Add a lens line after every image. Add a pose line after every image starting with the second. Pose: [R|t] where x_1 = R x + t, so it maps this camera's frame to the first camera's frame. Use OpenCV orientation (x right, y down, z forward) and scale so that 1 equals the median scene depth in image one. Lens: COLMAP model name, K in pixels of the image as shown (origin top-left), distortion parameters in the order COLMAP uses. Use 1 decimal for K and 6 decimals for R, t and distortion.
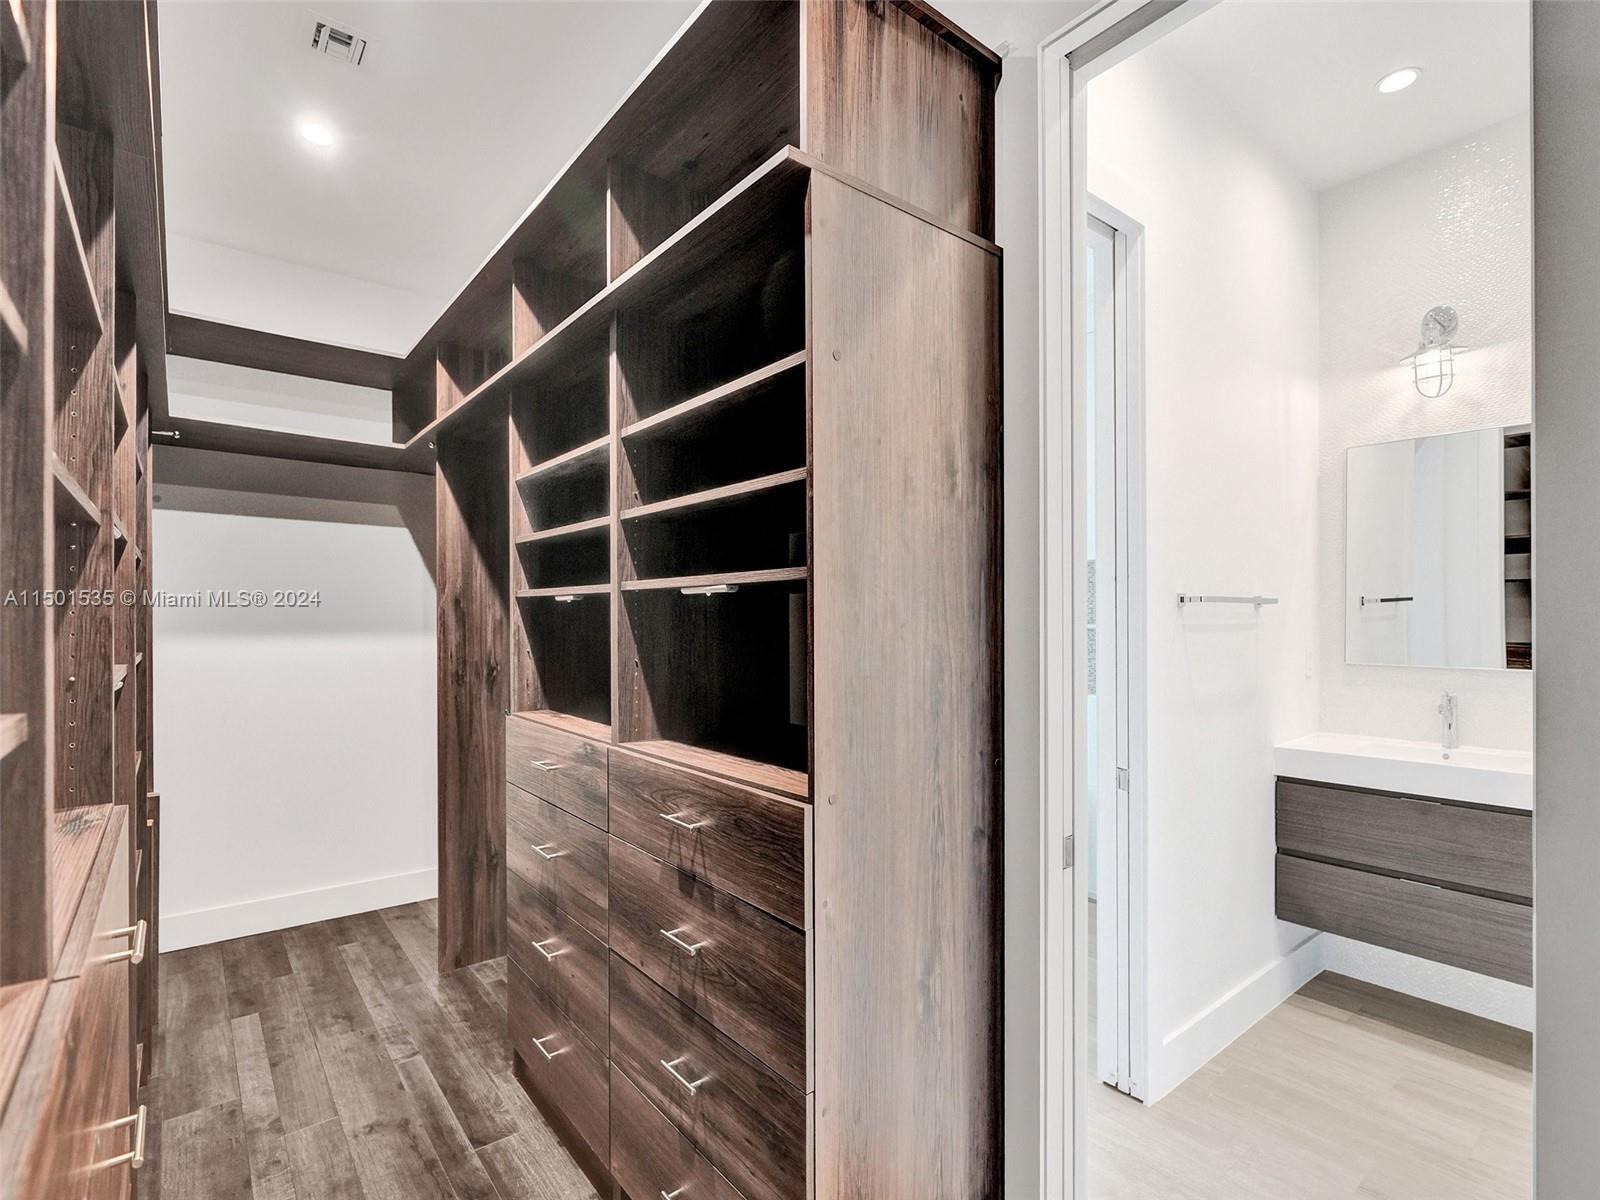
lens RADIAL K [[765.0, 0, 797.2], [0, 765.0, 621.0], [0, 0, 1]] dist [-0.000271, -0.000092]
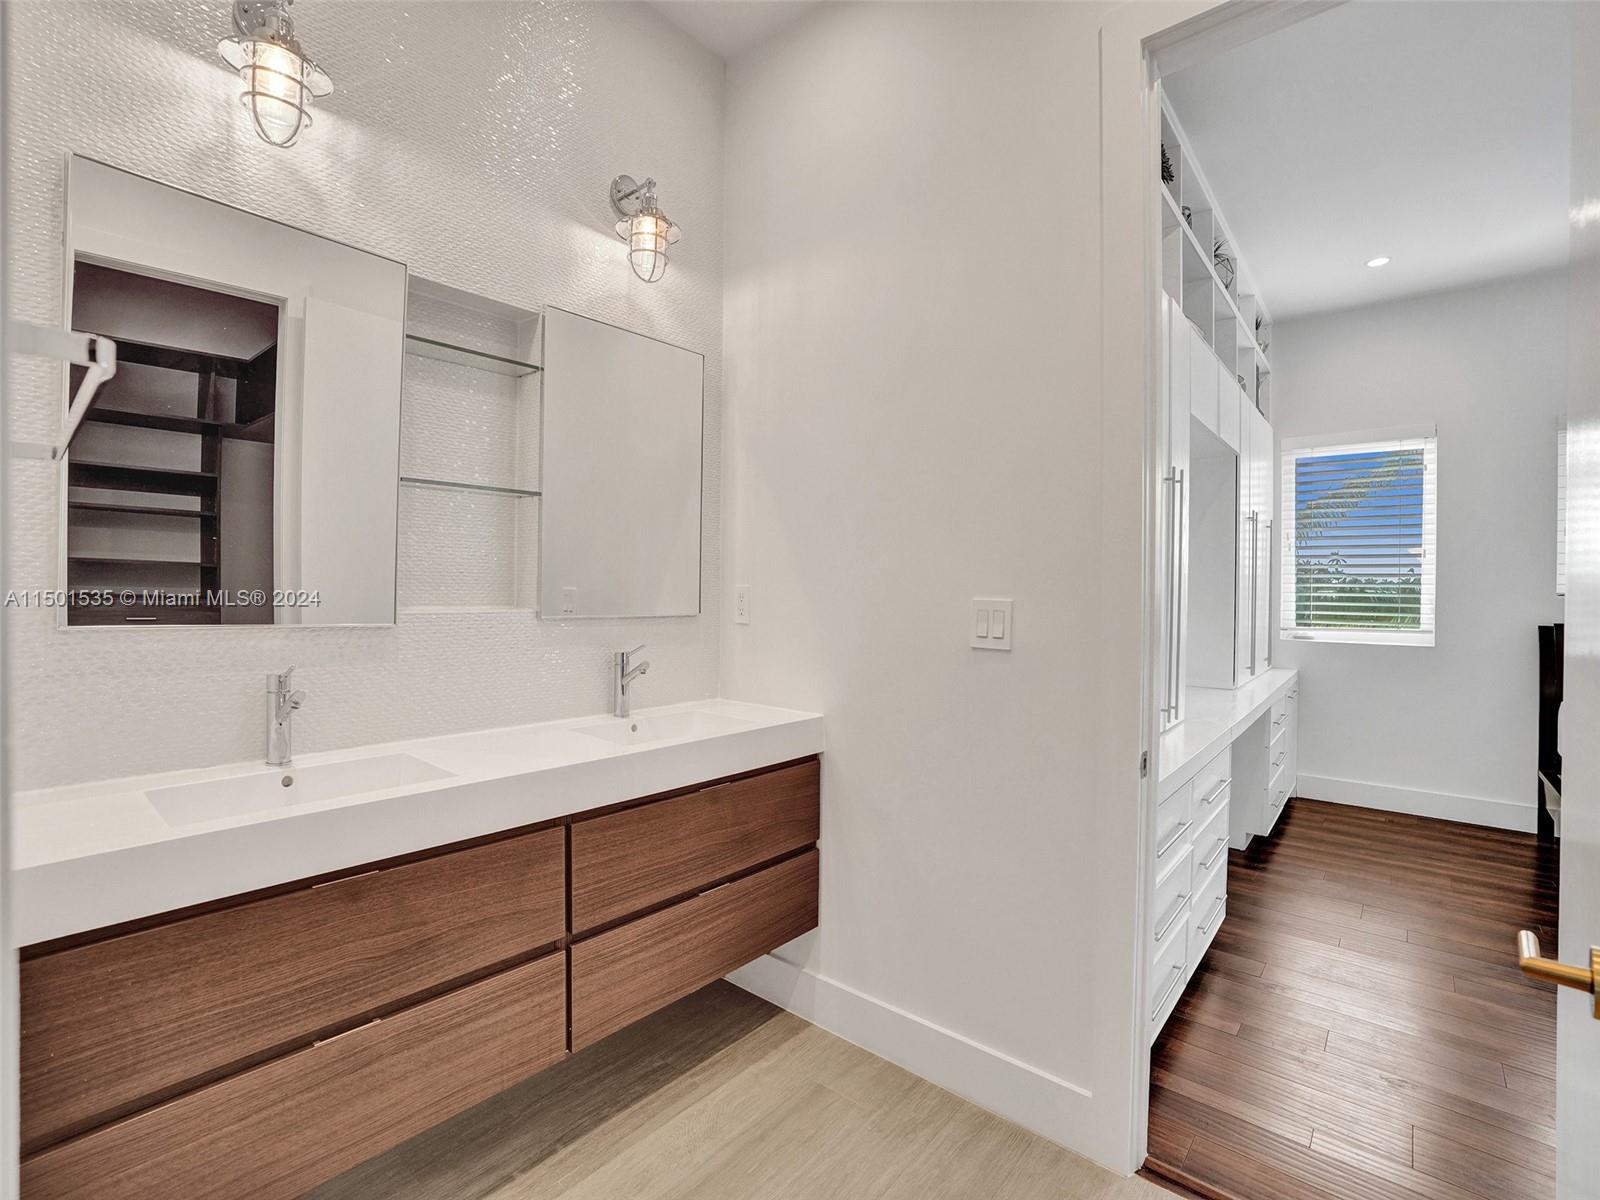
lens RADIAL K [[734.9, 0, 812.9], [0, 734.9, 595.0], [0, 0, 1]] dist [-0.067420, 0.023130]
pose [[-0.190621, -0.006794, 0.981640, 0.283003], [-0.010233, 0.999935, 0.004933, 0.035215], [-0.981610, -0.009105, -0.190679, 0.802676]]
